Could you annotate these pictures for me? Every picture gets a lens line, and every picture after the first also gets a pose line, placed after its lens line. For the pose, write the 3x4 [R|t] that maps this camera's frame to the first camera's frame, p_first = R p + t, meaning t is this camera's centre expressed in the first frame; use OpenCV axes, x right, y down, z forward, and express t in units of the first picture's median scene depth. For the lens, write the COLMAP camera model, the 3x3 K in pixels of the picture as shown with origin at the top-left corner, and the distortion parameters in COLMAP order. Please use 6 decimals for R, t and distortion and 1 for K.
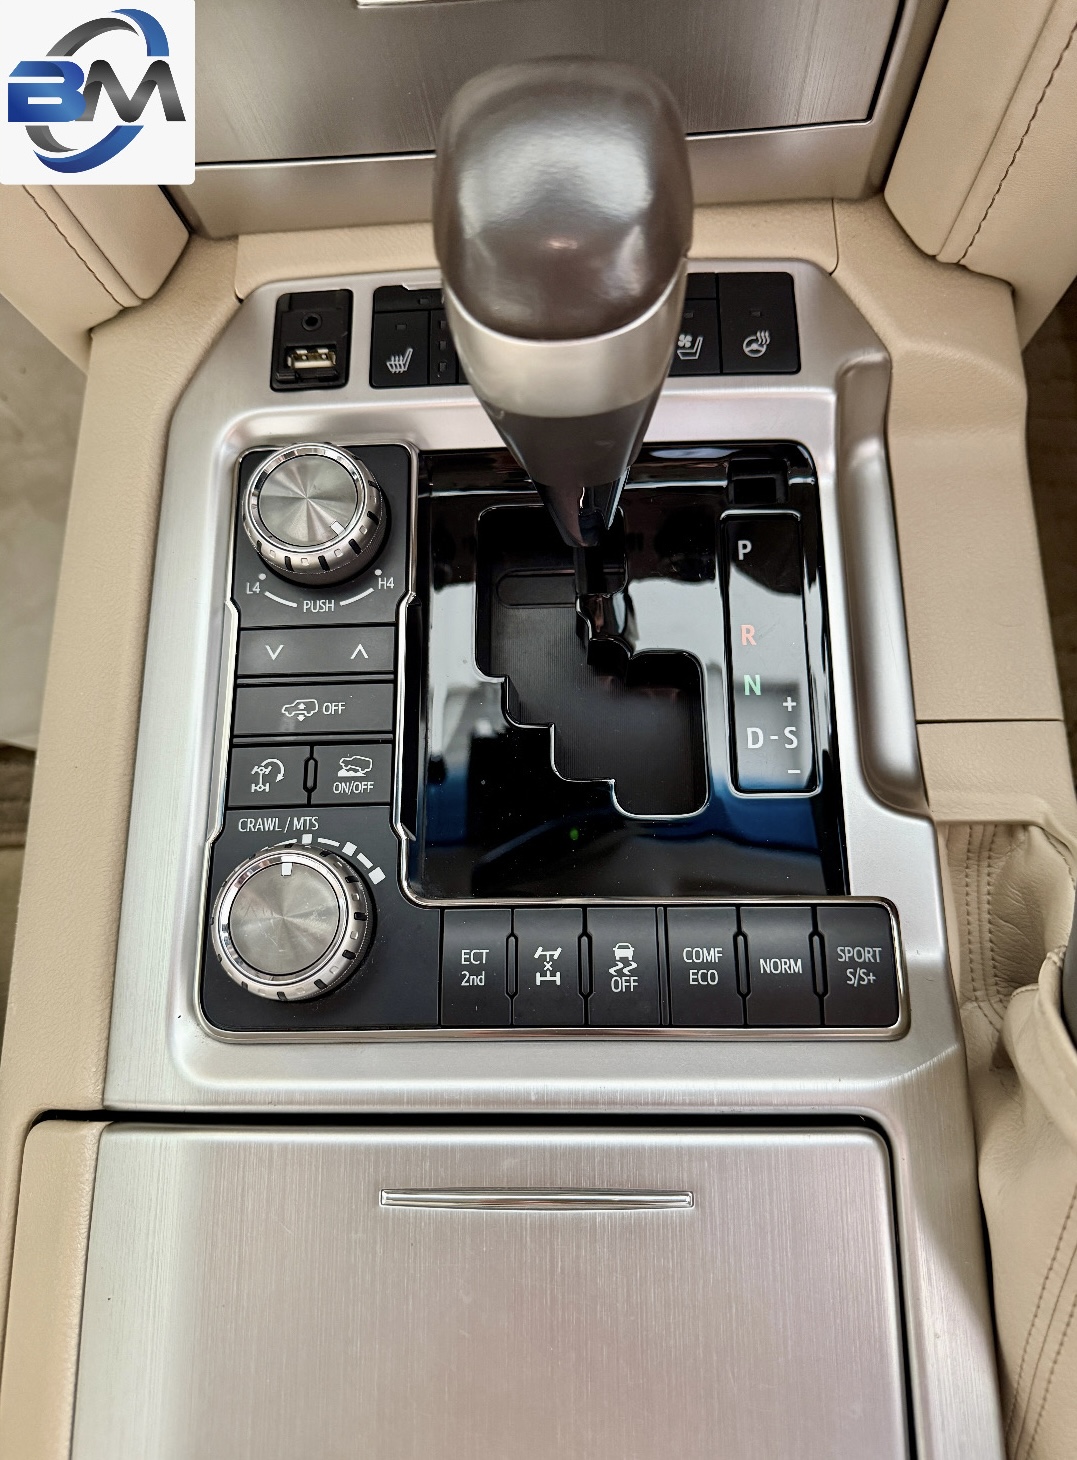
lens RADIAL K [[1053.5, 0, 538.5], [0, 1053.5, 730.0], [0, 0, 1]] dist [0.085315, -0.186513]
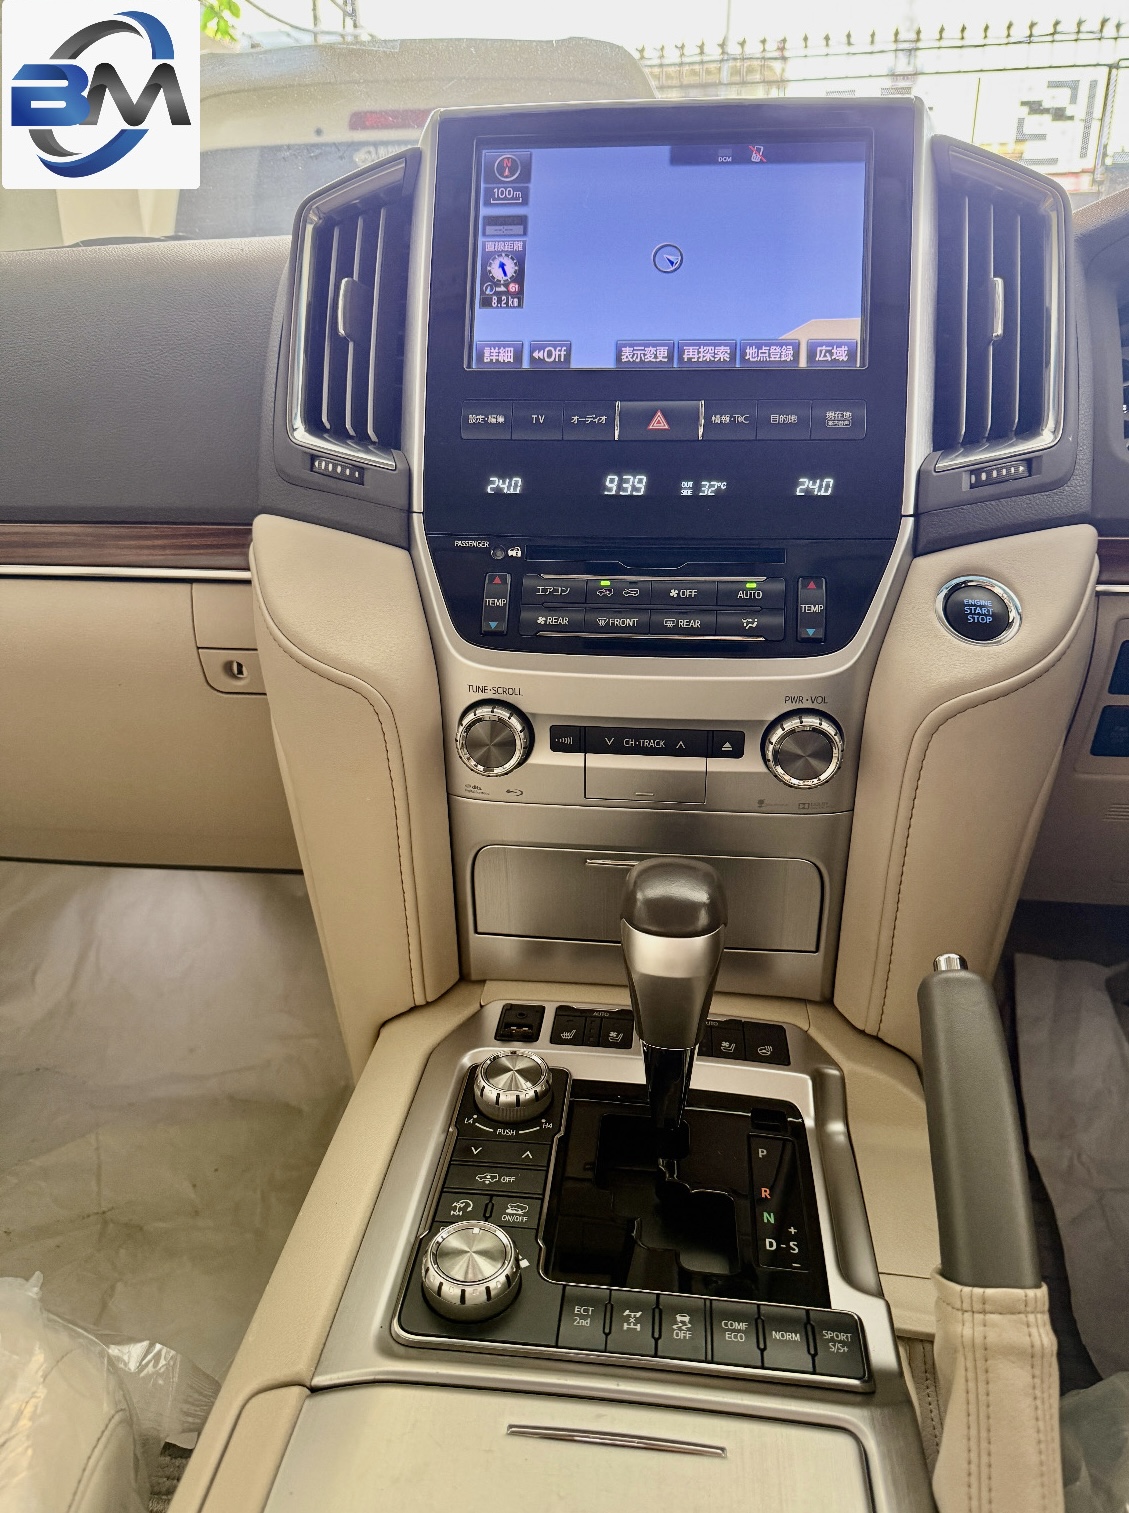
lens RADIAL K [[1074.9, 0, 564.5], [0, 1074.9, 756.5], [0, 0, 1]] dist [0.080541, -0.254899]
pose [[0.991448, 0.107128, -0.074525, -0.050415], [-0.123441, 0.584570, -0.801898, 0.862162], [-0.042340, 0.804240, 0.592795, -0.477640]]
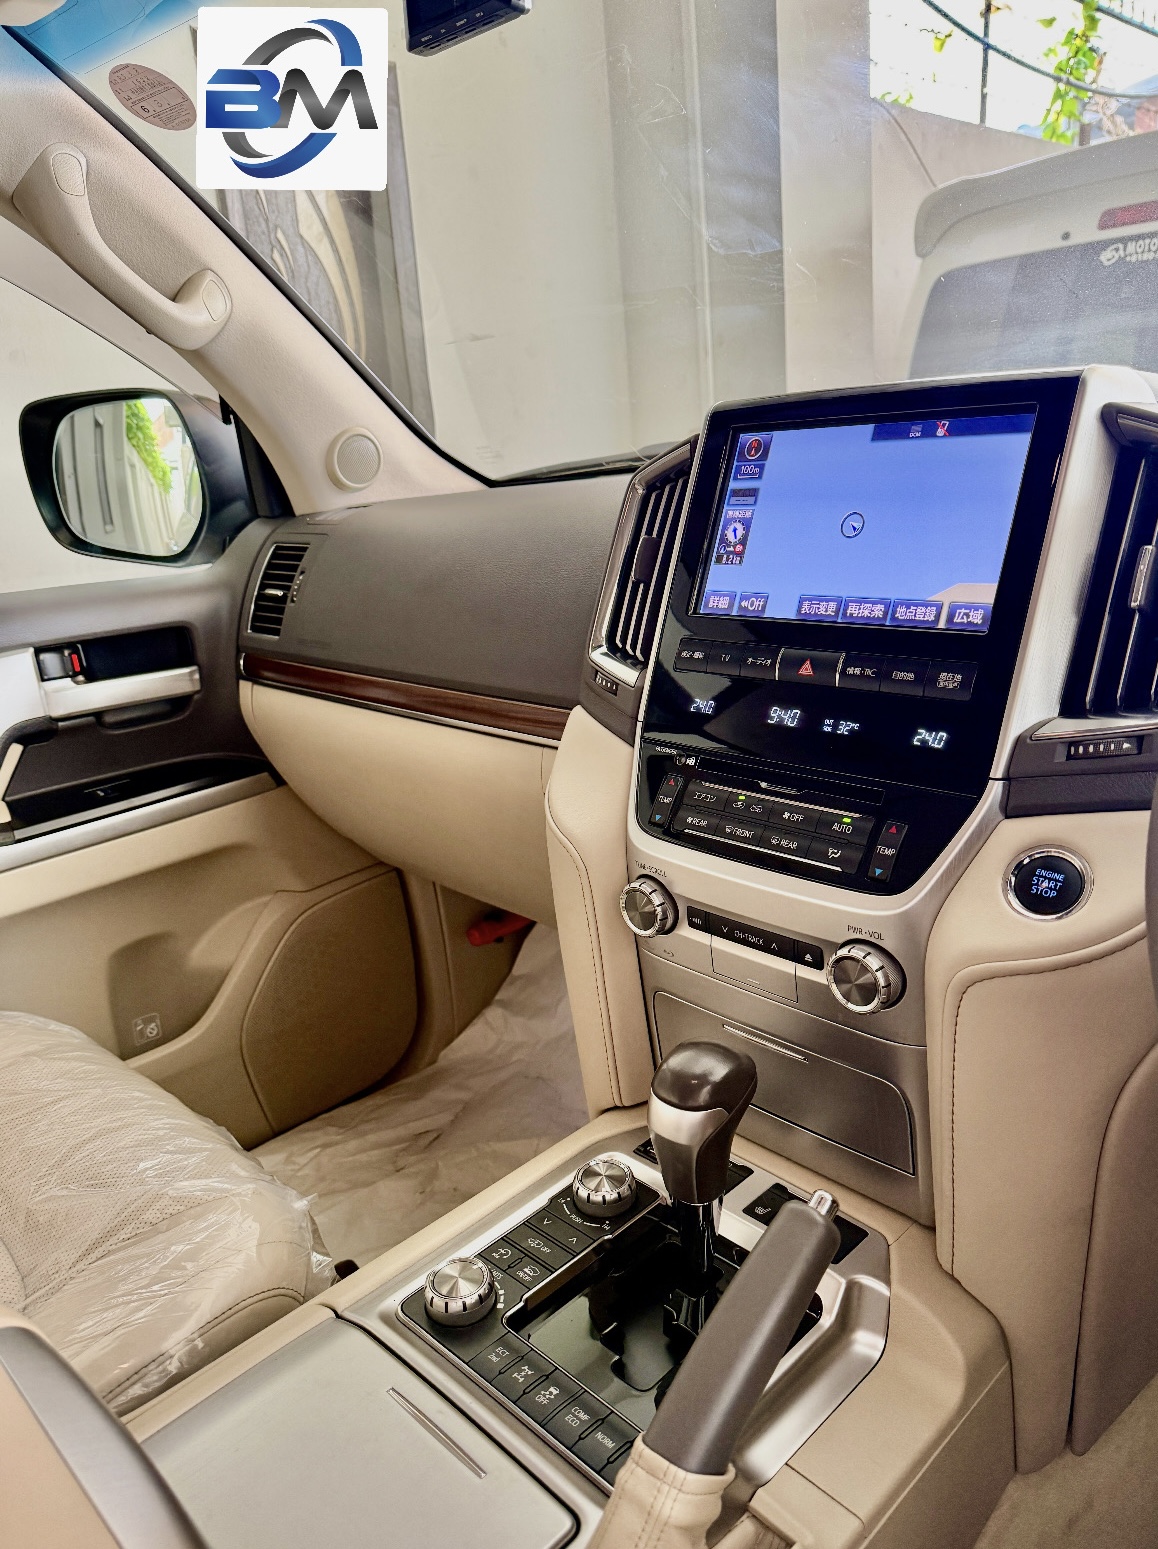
lens RADIAL K [[1133.5, 0, 579.0], [0, 1133.5, 774.5], [0, 0, 1]] dist [0.096813, -0.151995]
pose [[0.694351, 0.231120, -0.681513, 1.114572], [-0.692268, 0.473206, -0.544831, 0.686134], [0.196574, 0.850094, 0.488568, -0.843216]]
